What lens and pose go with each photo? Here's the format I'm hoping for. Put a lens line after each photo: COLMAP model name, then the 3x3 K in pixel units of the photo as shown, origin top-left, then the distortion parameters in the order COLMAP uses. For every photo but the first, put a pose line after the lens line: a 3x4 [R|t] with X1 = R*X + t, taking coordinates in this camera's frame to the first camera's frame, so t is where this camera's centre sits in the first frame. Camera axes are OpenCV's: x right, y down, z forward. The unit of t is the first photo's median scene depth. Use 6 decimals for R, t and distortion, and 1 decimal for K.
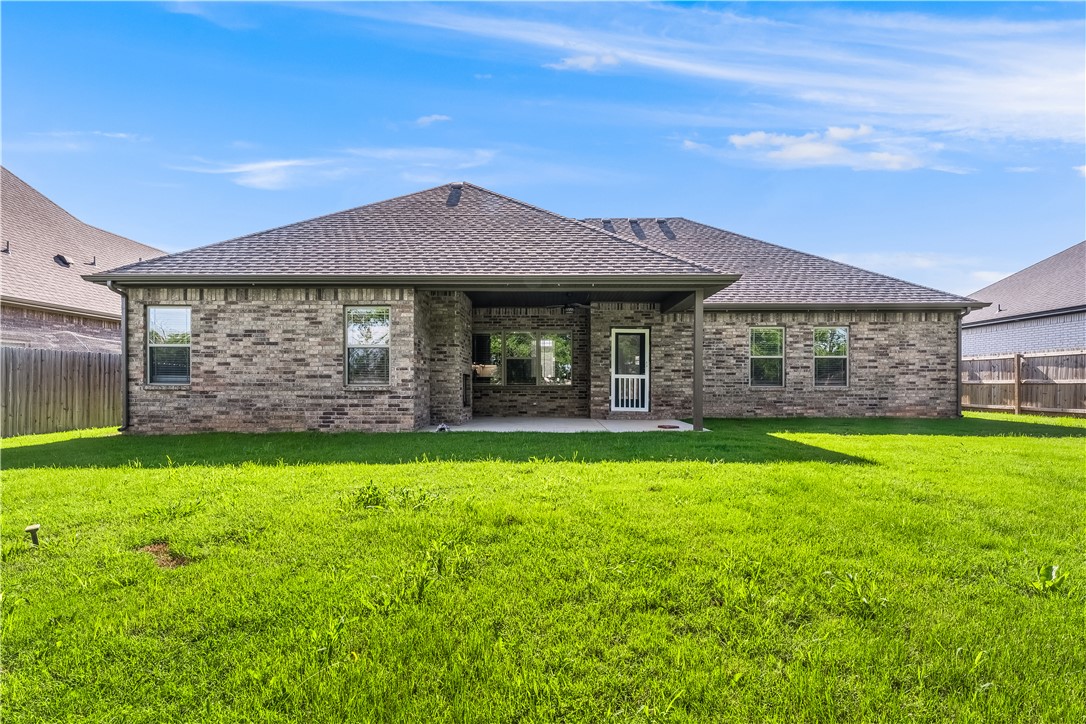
lens RADIAL K [[531.3, 0, 542.6], [0, 531.3, 362.6], [0, 0, 1]] dist [-0.002852, -0.000122]
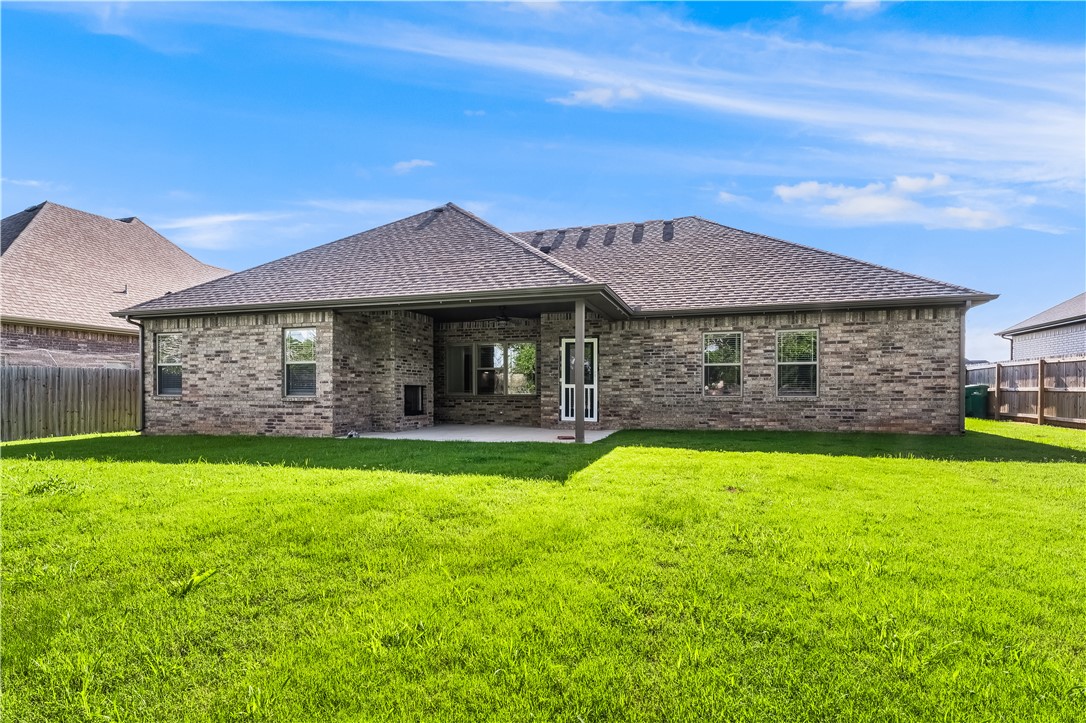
lens RADIAL K [[531.3, 0, 541.6], [0, 531.3, 365.8], [0, 0, 1]] dist [-0.002852, -0.000122]
pose [[0.962333, -0.015261, -0.271446, 0.376370], [0.014154, 0.999882, -0.006034, -0.007197], [0.271506, 0.001964, 0.962435, 0.021920]]
